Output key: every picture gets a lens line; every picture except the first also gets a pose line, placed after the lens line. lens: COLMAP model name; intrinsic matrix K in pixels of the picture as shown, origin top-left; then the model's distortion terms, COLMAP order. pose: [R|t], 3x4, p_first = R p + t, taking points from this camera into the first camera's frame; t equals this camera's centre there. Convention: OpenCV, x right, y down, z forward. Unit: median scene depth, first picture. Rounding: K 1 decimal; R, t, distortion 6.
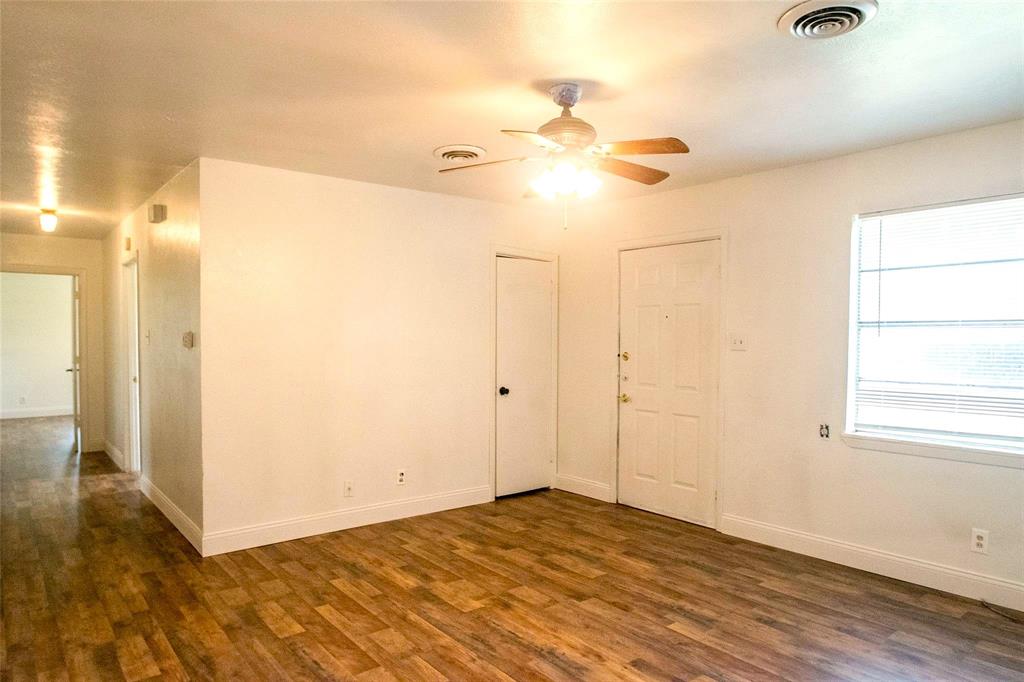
lens RADIAL K [[646.8, 0, 512.4], [0, 646.8, 341.3], [0, 0, 1]] dist [-0.038503, 0.002245]
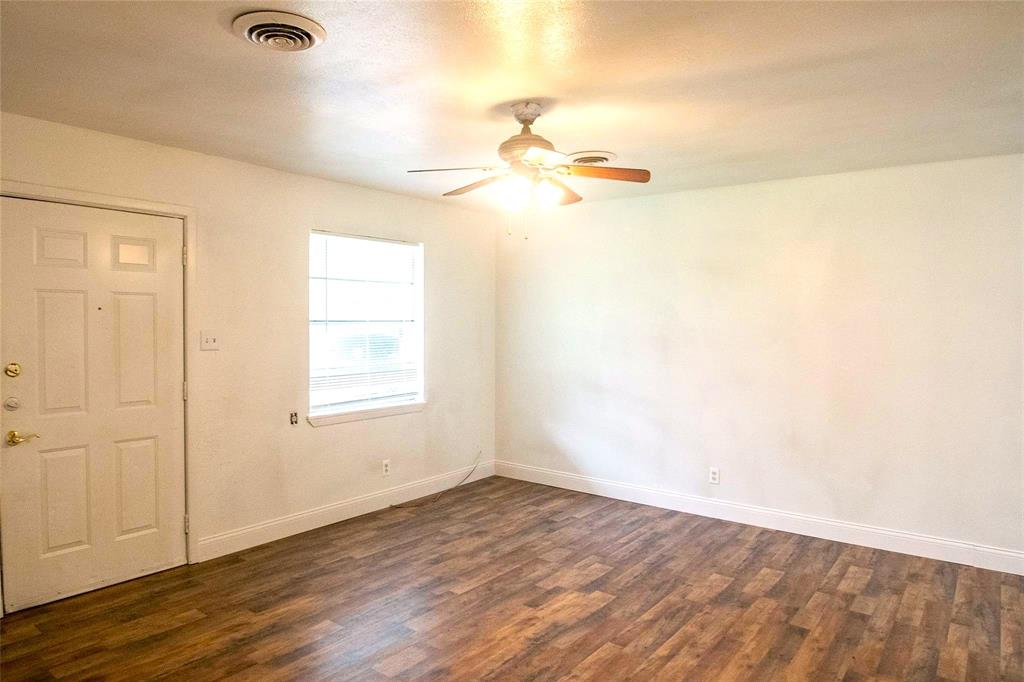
lens RADIAL K [[606.6, 0, 510.9], [0, 606.6, 337.0], [0, 0, 1]] dist [-0.008090, 0.000175]
pose [[-0.198310, -0.025034, 0.979820, -0.650395], [0.003215, 0.999652, 0.026192, -0.028723], [-0.980134, 0.008344, -0.198160, 0.894047]]
